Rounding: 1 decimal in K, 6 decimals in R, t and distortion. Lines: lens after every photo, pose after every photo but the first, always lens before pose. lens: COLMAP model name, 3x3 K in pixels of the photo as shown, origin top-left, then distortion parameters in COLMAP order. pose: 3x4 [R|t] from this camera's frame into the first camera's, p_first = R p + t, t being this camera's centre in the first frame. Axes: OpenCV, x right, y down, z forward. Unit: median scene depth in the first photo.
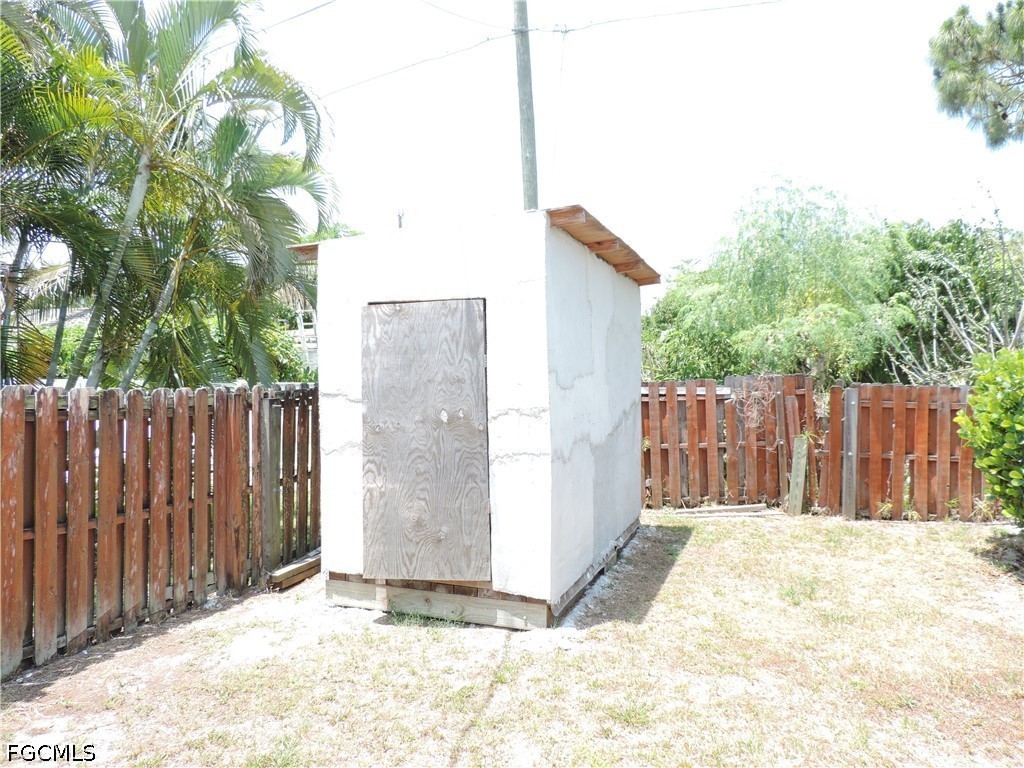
lens RADIAL K [[729.9, 0, 512.0], [0, 729.9, 384.0], [0, 0, 1]] dist [-0.012844, 0.000593]
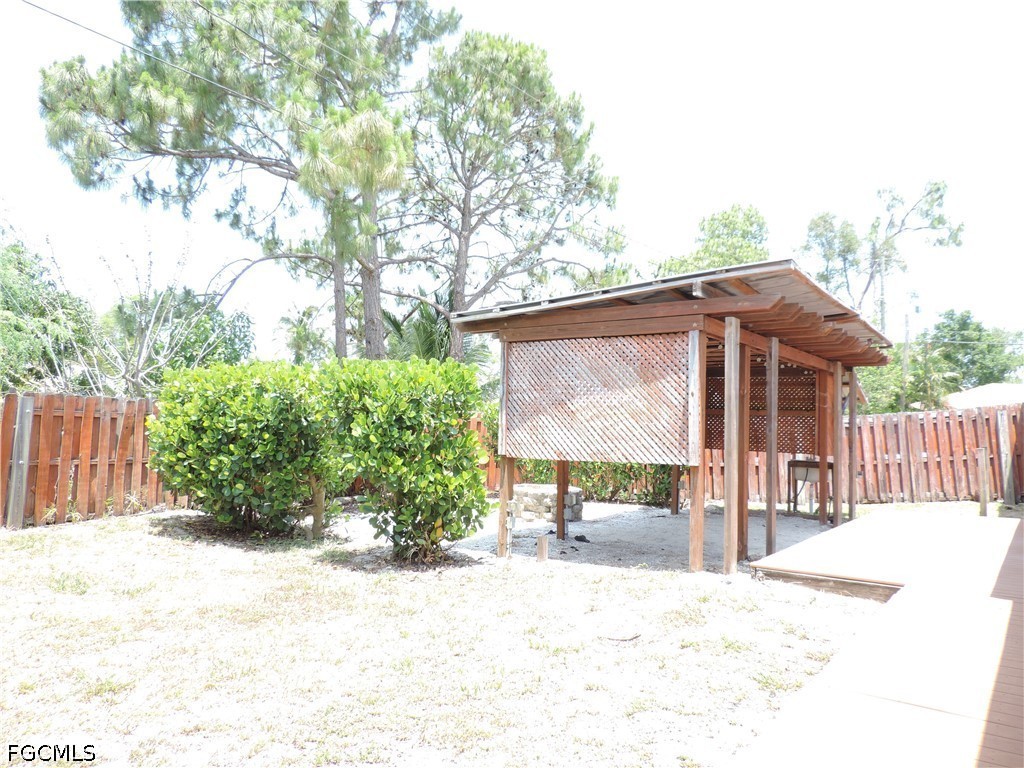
lens RADIAL K [[729.9, 0, 512.0], [0, 729.9, 384.0], [0, 0, 1]] dist [-0.012844, 0.000593]
pose [[0.311792, 0.049137, 0.948879, -0.274125], [-0.013117, 0.998789, -0.047412, 0.027775], [-0.950060, 0.002336, 0.312059, 0.053319]]
